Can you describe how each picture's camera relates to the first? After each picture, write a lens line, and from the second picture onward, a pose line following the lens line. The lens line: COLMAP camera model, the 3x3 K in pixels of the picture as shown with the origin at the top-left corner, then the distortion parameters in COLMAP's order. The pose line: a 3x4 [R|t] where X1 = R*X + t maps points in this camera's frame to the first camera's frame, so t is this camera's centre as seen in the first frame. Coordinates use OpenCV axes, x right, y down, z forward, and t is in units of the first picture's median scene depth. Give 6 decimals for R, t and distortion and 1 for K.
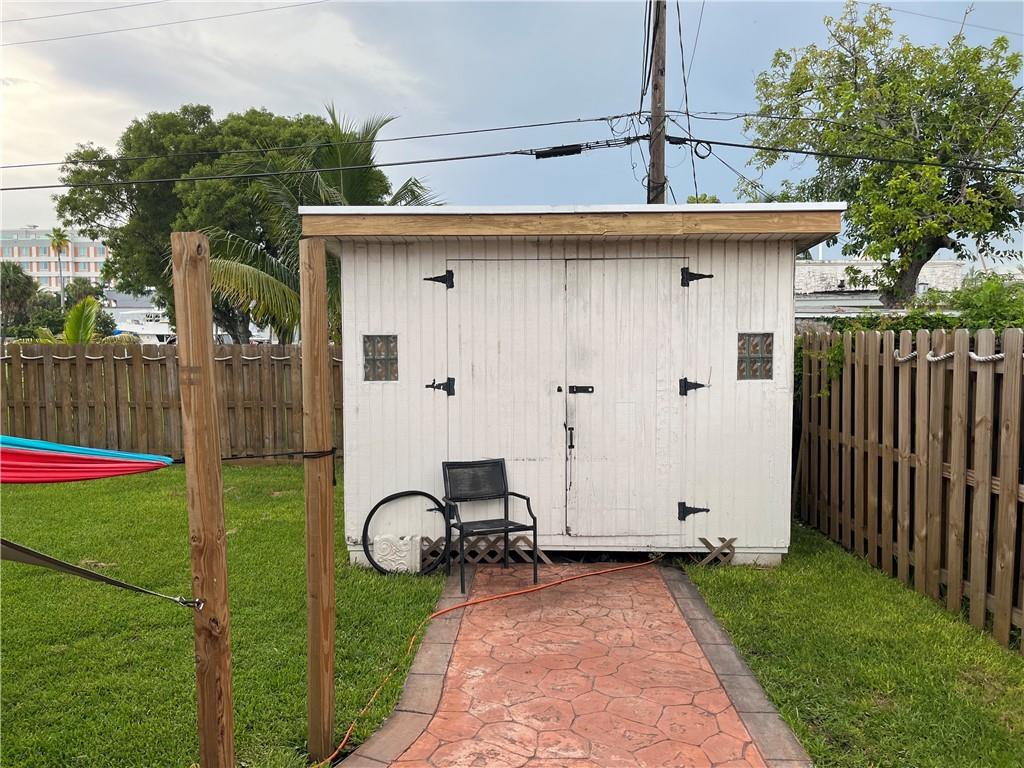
lens RADIAL K [[782.3, 0, 504.7], [0, 782.3, 392.9], [0, 0, 1]] dist [0.076769, -0.100483]
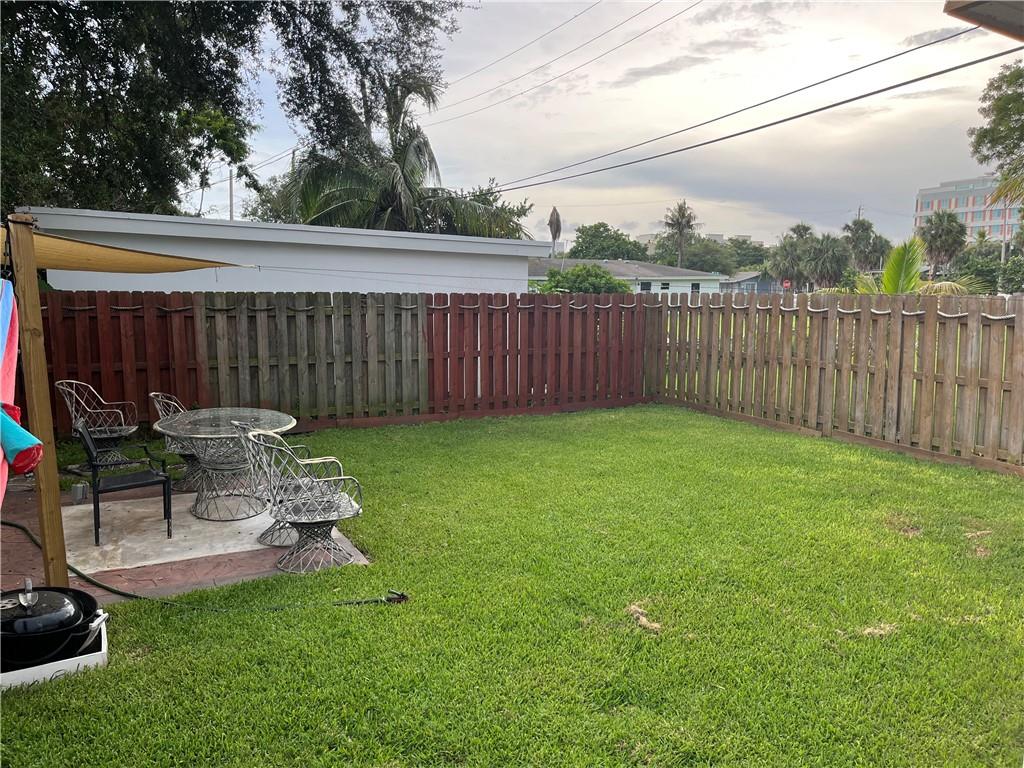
lens RADIAL K [[782.3, 0, 504.7], [0, 782.3, 392.9], [0, 0, 1]] dist [0.076769, -0.100483]
pose [[0.478808, 0.117188, -0.870063, 0.000401], [-0.063362, 0.993079, 0.098888, -0.018493], [0.875630, 0.007780, 0.482920, 0.285969]]
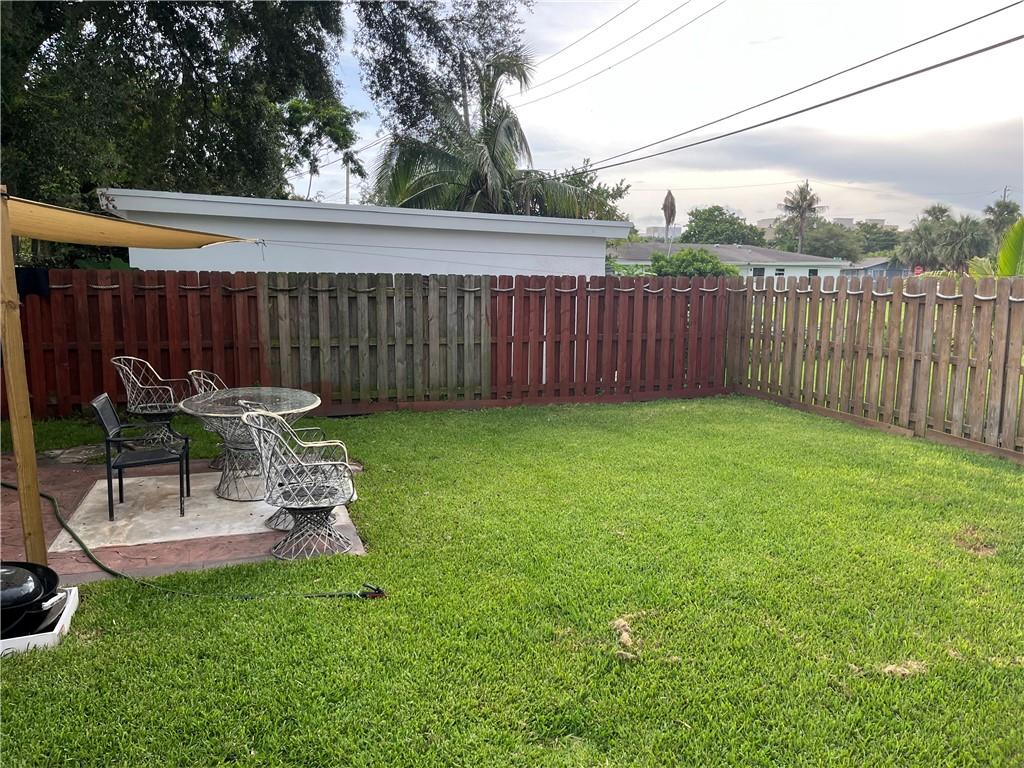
lens RADIAL K [[782.3, 0, 504.7], [0, 782.3, 392.9], [0, 0, 1]] dist [0.076769, -0.100483]
pose [[0.350250, 0.142987, -0.925678, -0.005649], [-0.072696, 0.989448, 0.125332, -0.018156], [0.933831, 0.023395, 0.356949, 0.351994]]
